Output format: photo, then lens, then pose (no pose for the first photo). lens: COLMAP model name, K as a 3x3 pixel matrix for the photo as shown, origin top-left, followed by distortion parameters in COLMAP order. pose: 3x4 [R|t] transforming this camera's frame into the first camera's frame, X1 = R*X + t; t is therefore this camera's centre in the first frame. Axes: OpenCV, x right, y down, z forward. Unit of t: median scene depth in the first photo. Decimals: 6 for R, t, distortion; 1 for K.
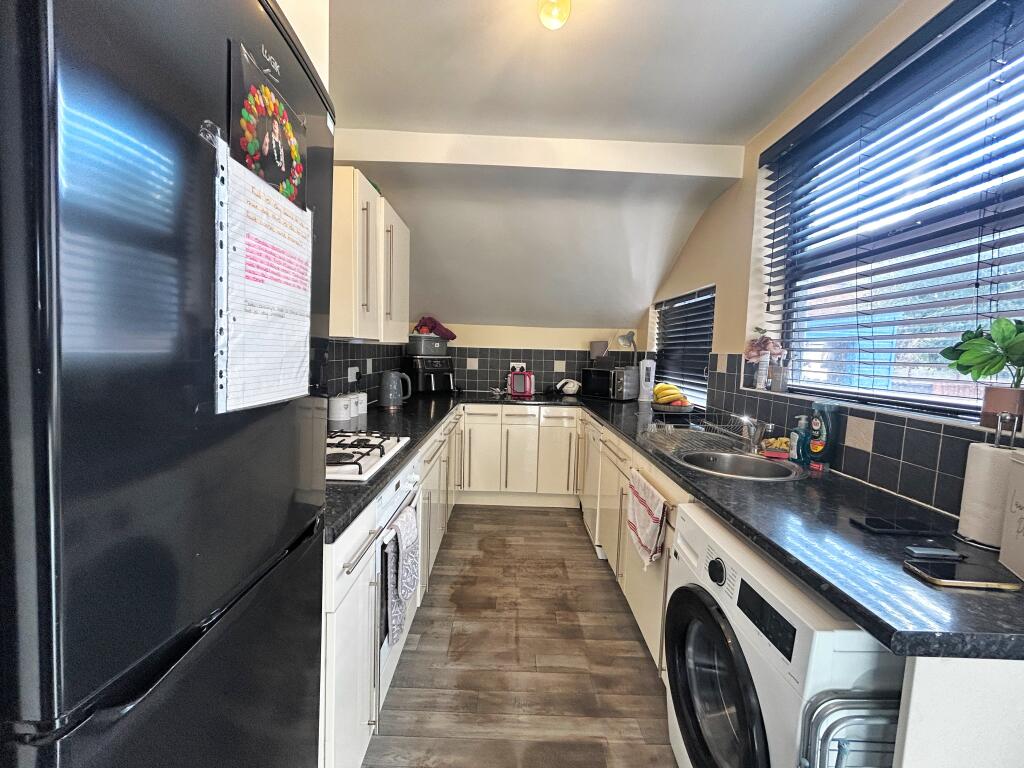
lens RADIAL K [[414.6, 0, 512.4], [0, 414.6, 380.8], [0, 0, 1]] dist [-0.000119, -0.000107]
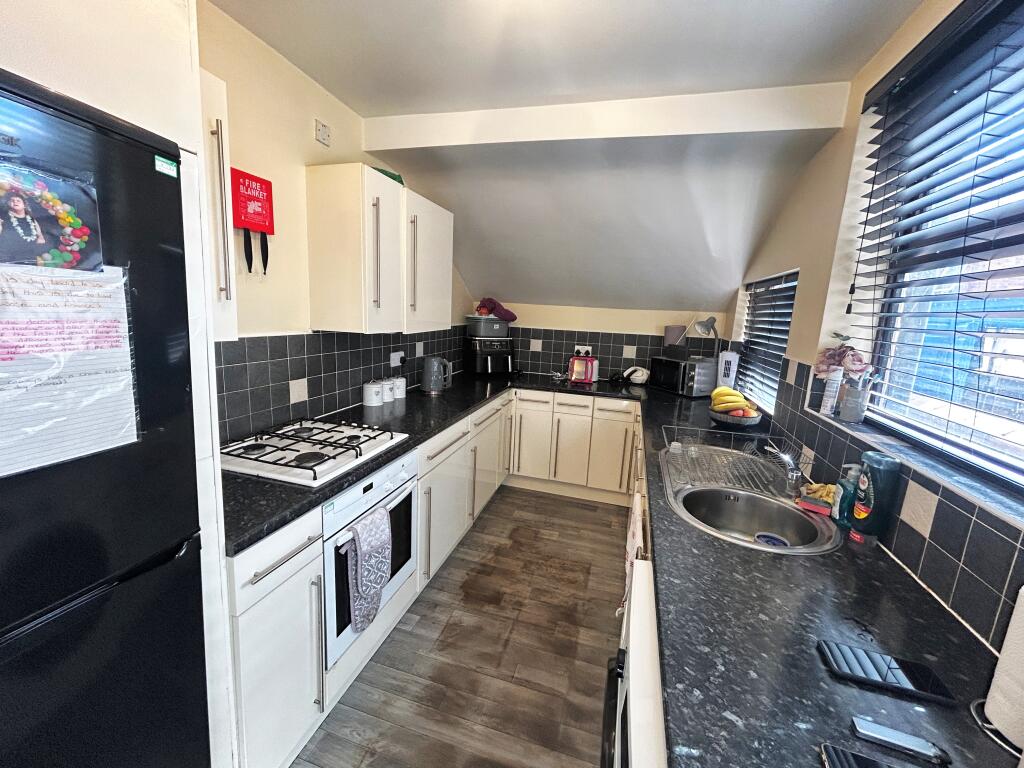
lens RADIAL K [[414.6, 0, 512.3], [0, 414.6, 380.9], [0, 0, 1]] dist [-0.000119, -0.000107]
pose [[0.958359, 0.065850, -0.277869, 0.209685], [-0.041337, 0.994791, 0.093178, -0.077239], [0.282557, -0.077812, 0.956089, 0.081264]]
